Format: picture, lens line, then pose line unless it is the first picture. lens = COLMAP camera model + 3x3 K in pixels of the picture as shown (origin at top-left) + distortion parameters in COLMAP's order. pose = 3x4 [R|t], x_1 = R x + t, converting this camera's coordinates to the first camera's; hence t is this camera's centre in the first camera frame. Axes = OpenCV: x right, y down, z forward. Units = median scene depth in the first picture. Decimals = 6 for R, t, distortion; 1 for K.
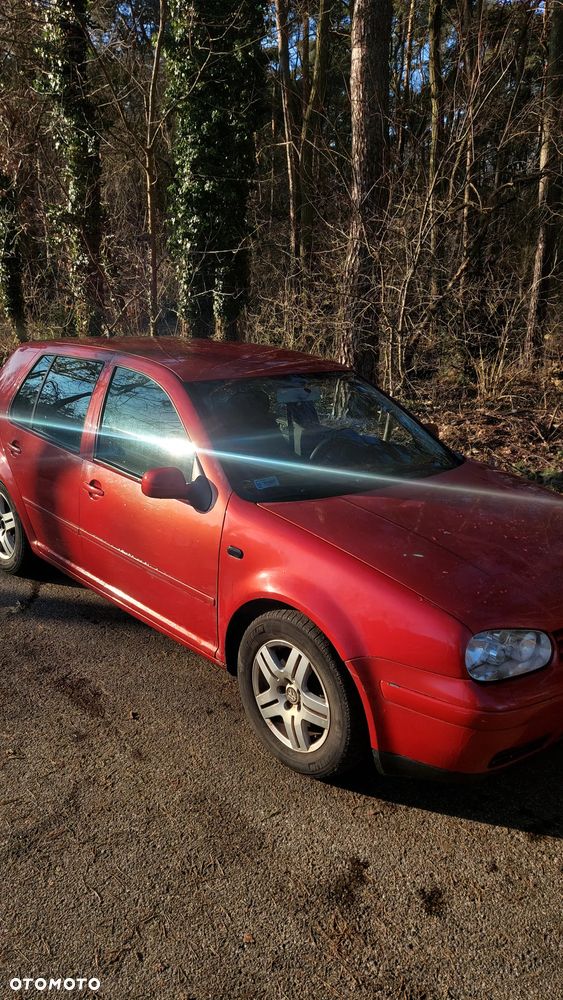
lens RADIAL K [[770.8, 0, 293.0], [0, 770.8, 504.3], [0, 0, 1]] dist [0.037773, -0.006227]
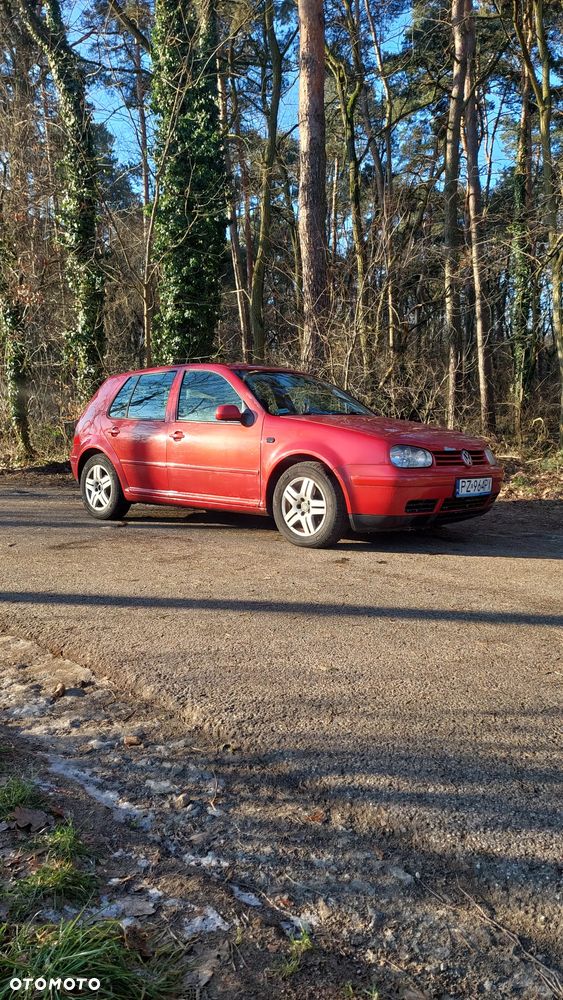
lens RADIAL K [[835.6, 0, 281.8], [0, 835.6, 519.8], [0, 0, 1]] dist [0.101741, -0.003642]
pose [[0.997261, -0.037671, 0.063651, -0.056577], [0.049380, 0.979798, -0.193796, 0.200035], [-0.055065, 0.196408, 0.978975, -0.299808]]
